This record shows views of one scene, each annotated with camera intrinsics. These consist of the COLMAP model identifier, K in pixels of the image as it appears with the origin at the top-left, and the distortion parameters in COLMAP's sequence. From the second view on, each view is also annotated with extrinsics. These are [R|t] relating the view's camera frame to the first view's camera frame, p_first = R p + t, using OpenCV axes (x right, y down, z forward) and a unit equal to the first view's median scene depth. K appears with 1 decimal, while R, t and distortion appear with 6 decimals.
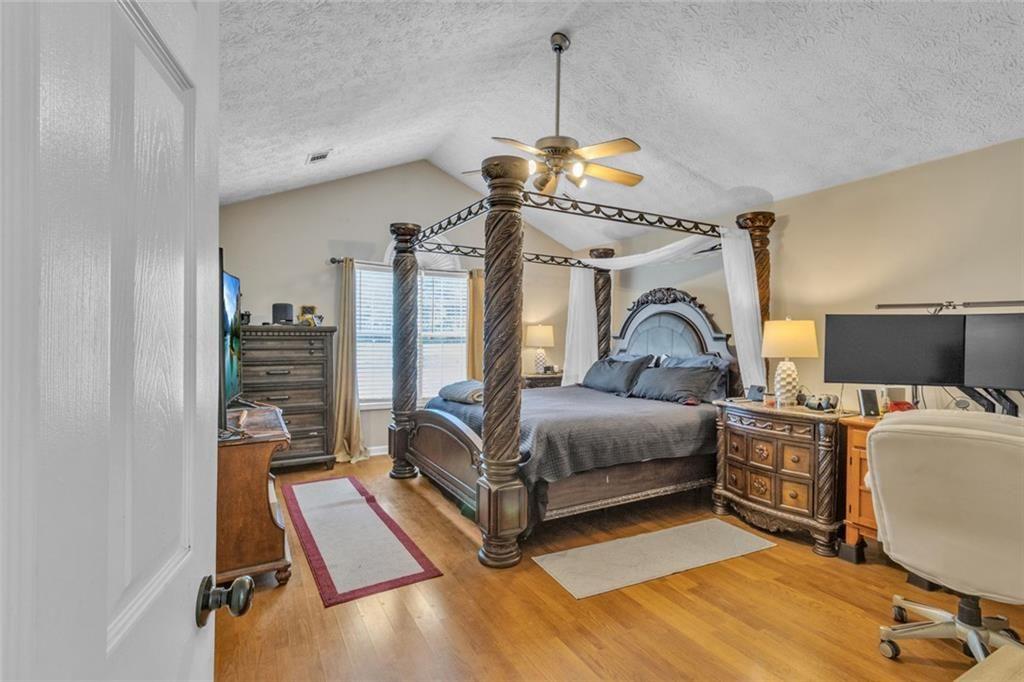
lens RADIAL K [[481.3, 0, 514.7], [0, 481.3, 330.1], [0, 0, 1]] dist [0.004657, -0.000013]
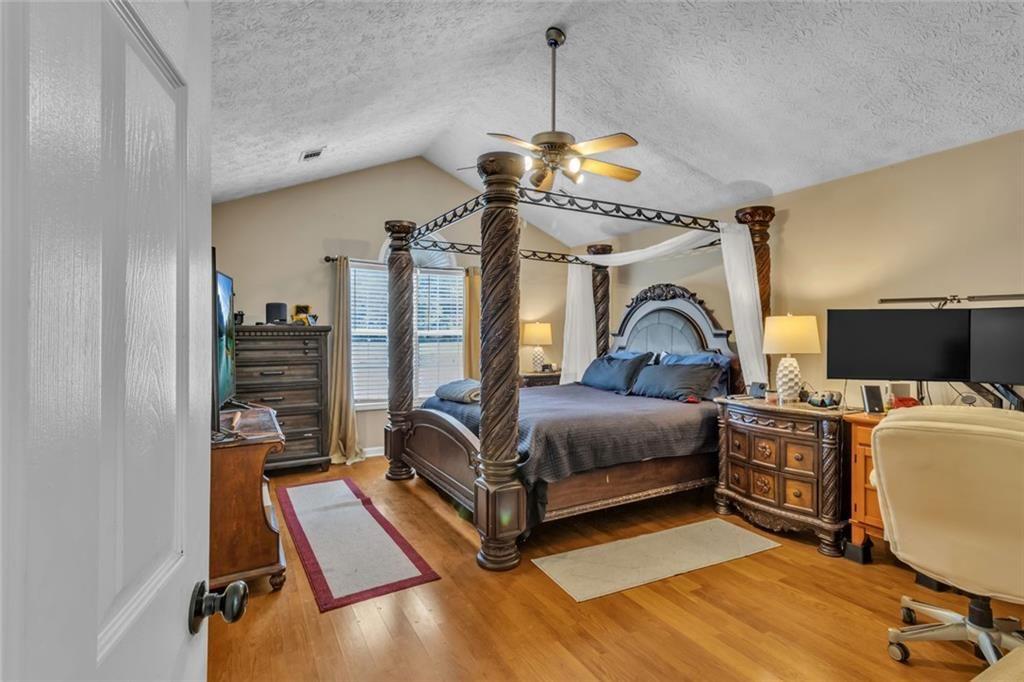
lens RADIAL K [[481.3, 0, 514.7], [0, 481.3, 330.1], [0, 0, 1]] dist [0.004657, -0.000013]
pose [[0.999952, -0.008066, 0.005580, 0.000095], [0.008043, 0.999959, 0.004237, 0.000074], [-0.005614, -0.004192, 0.999975, 0.017078]]
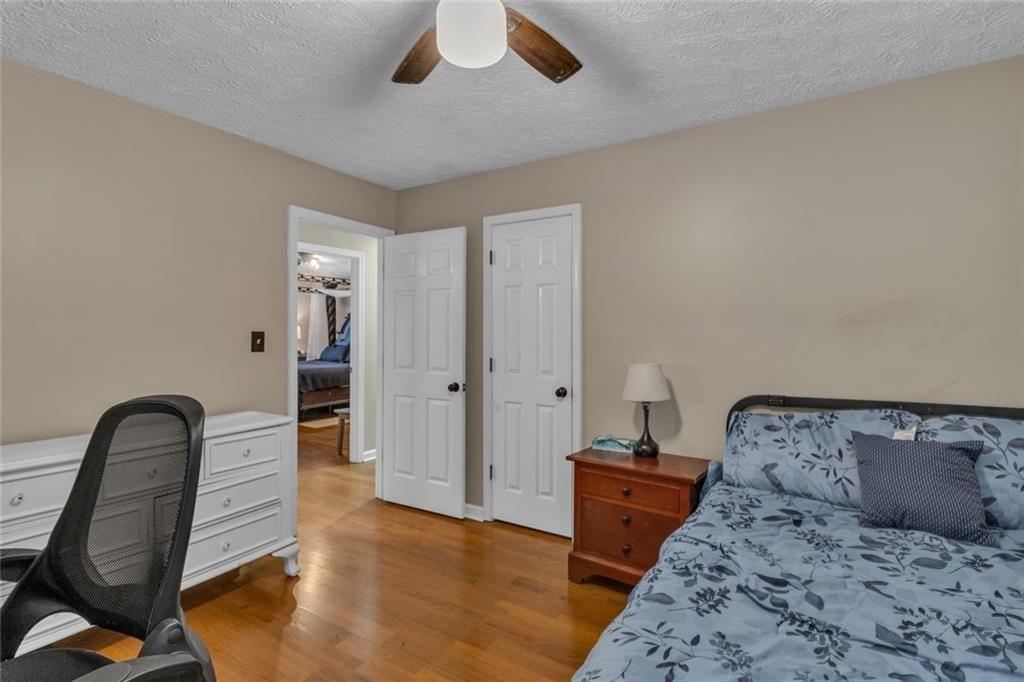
lens RADIAL K [[481.3, 0, 514.7], [0, 481.3, 330.1], [0, 0, 1]] dist [0.004657, -0.000013]
pose [[0.869446, -0.010698, 0.493913, -0.126733], [0.005627, 0.999915, 0.011752, -0.014730], [-0.493996, -0.007439, 0.869432, -1.052403]]
